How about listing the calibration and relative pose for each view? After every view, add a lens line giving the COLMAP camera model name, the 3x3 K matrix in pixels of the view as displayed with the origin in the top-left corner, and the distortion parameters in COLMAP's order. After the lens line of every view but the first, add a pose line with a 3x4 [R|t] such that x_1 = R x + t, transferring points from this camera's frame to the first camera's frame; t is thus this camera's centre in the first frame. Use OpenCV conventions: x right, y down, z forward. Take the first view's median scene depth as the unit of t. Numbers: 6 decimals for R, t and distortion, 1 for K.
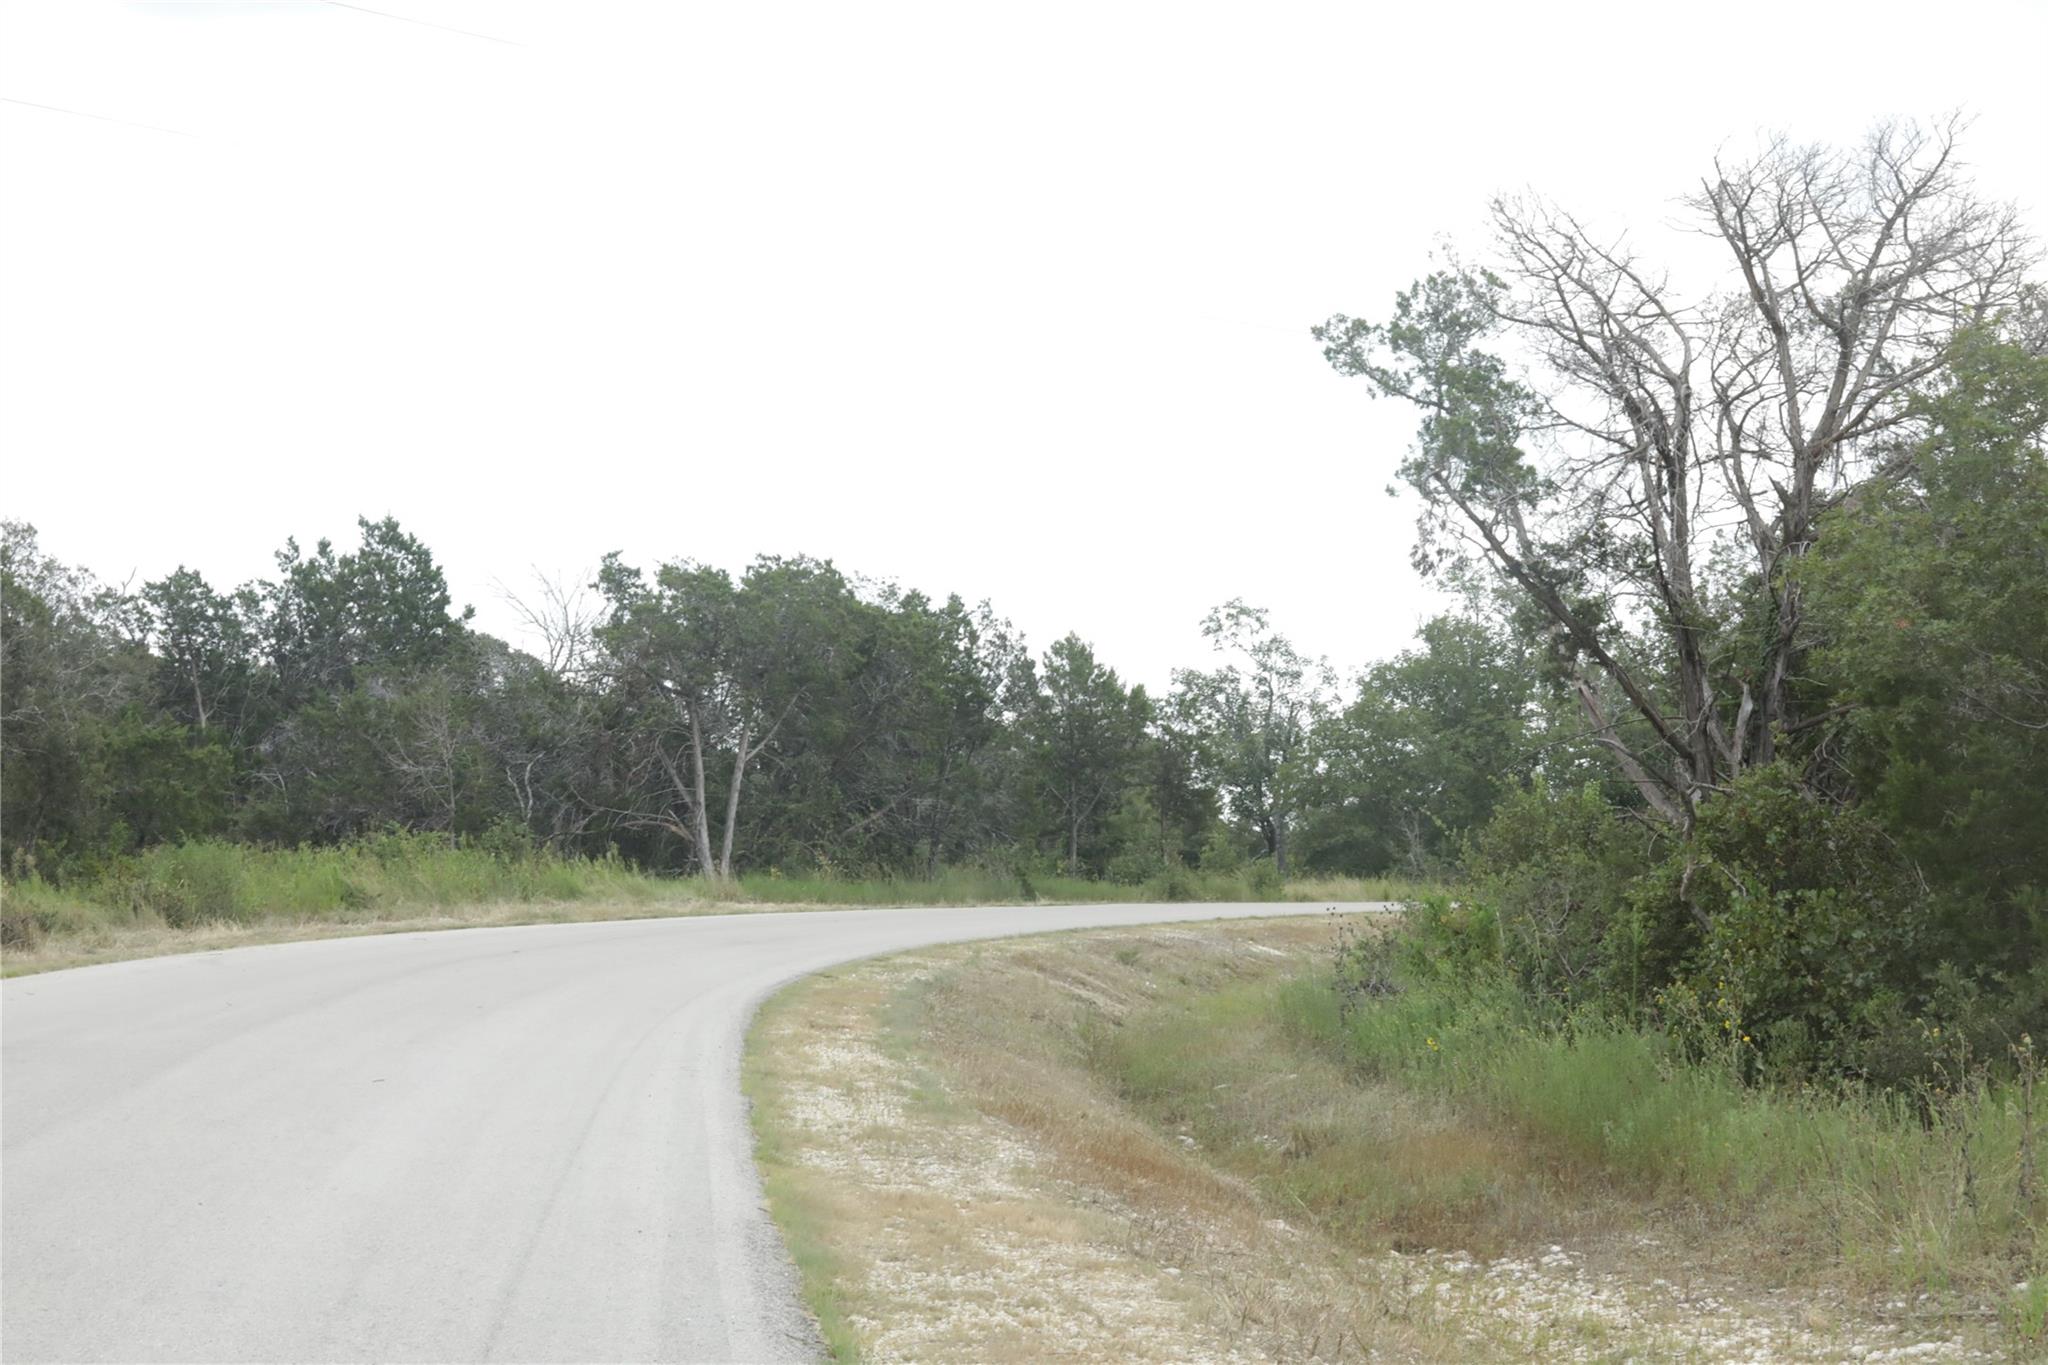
lens RADIAL K [[4253.7, 0, 1026.7], [0, 4253.7, 682.6], [0, 0, 1]] dist [-0.302177, 0.000000]
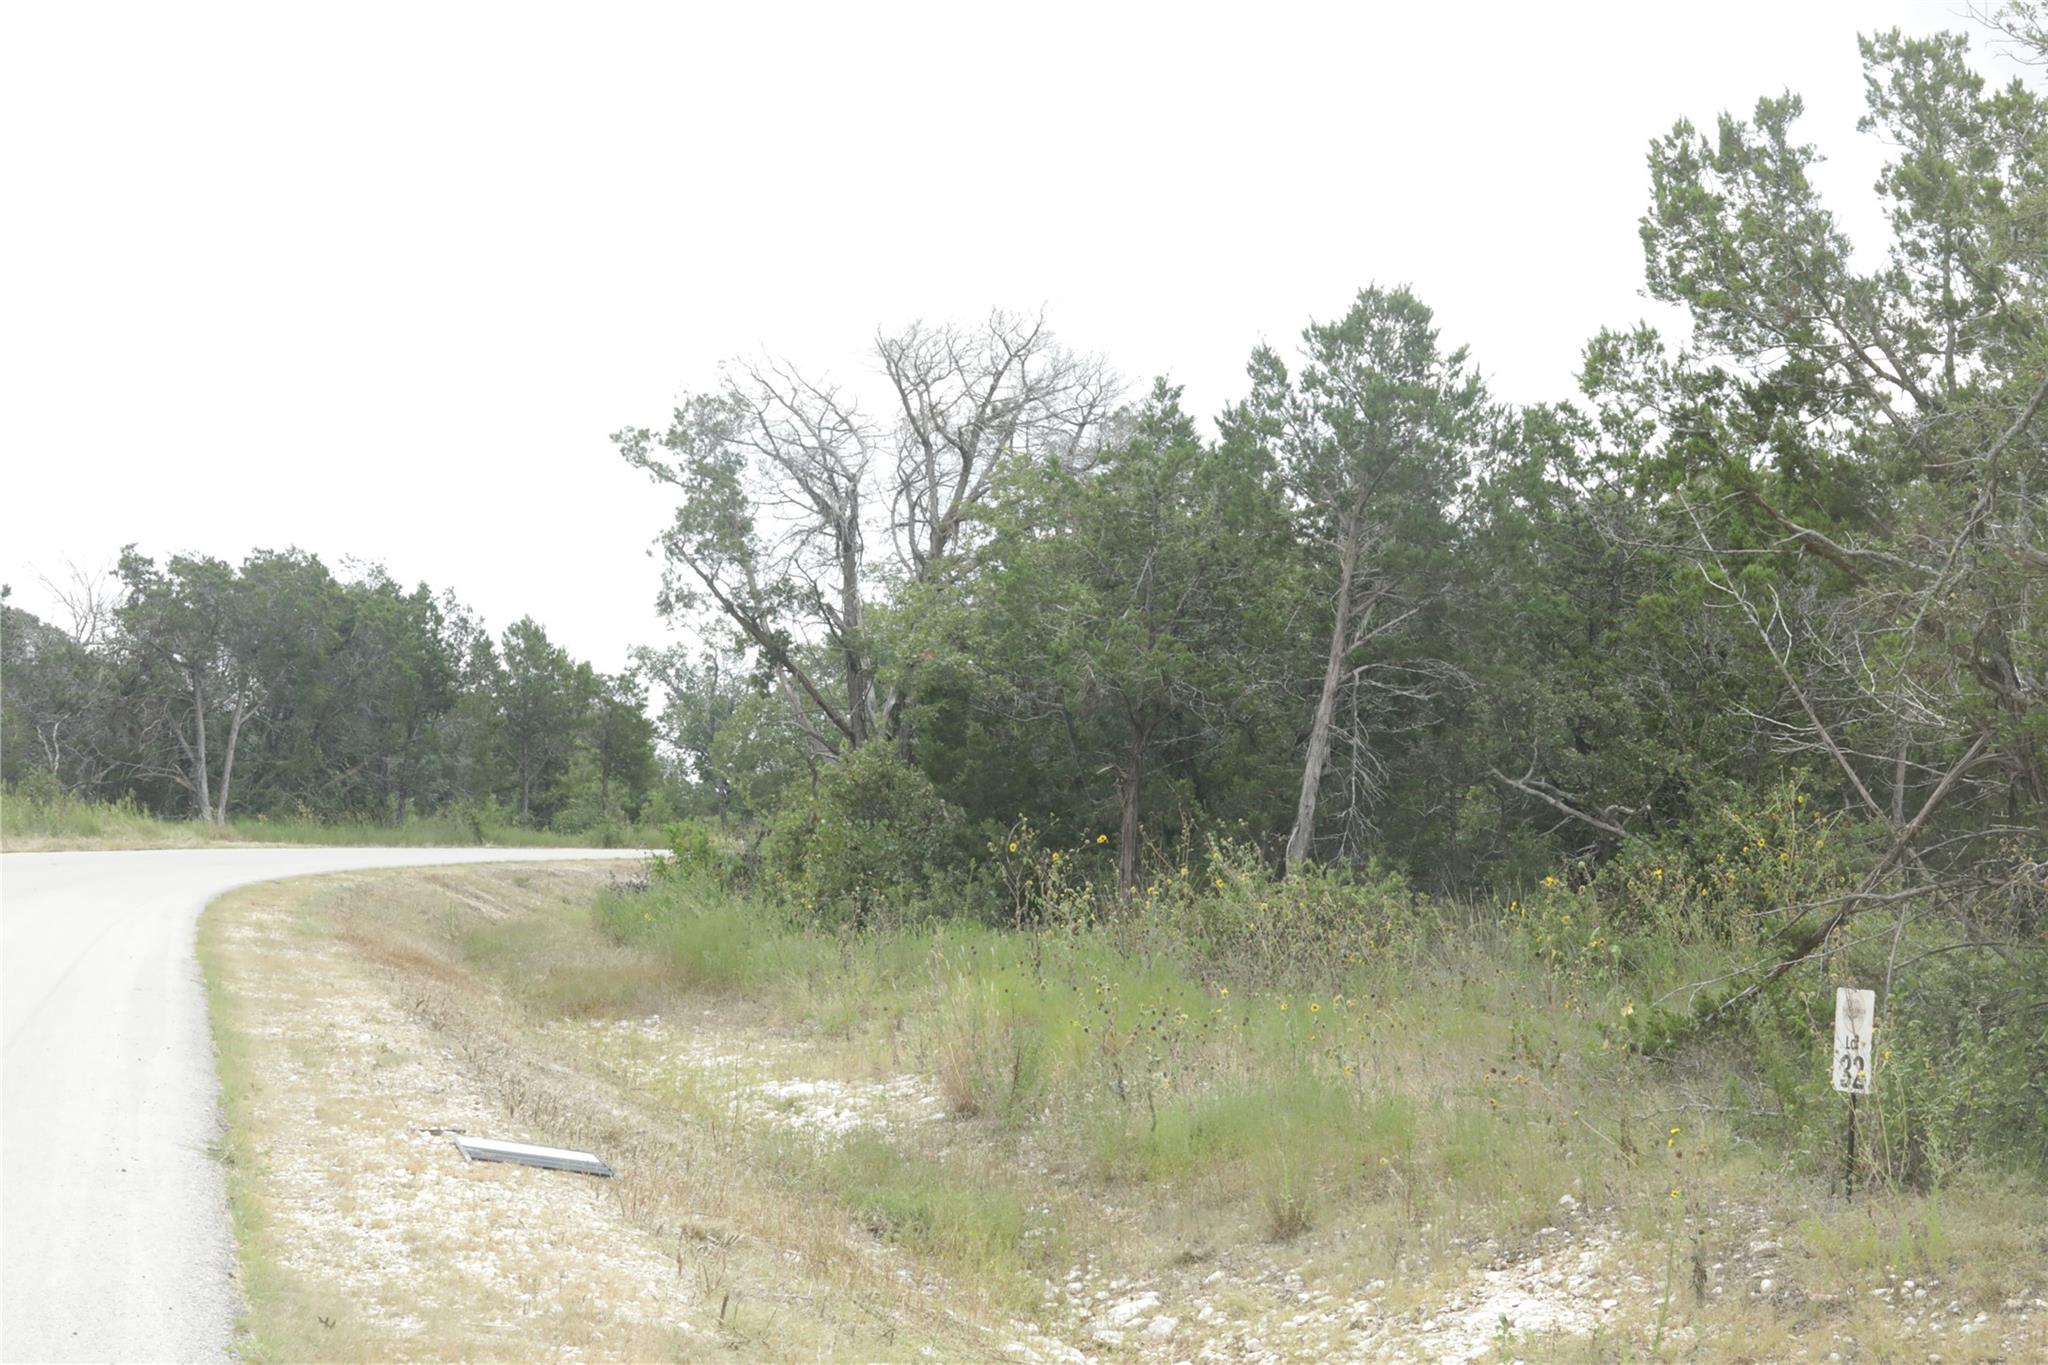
lens RADIAL K [[4253.7, 0, 1021.3], [0, 4253.7, 678.6], [0, 0, 1]] dist [-0.302177, 0.000000]
pose [[0.993686, 0.014023, 0.111314, 0.018574], [-0.014823, 0.999870, 0.006361, -0.004607], [-0.111210, -0.007971, 0.993765, -0.180689]]
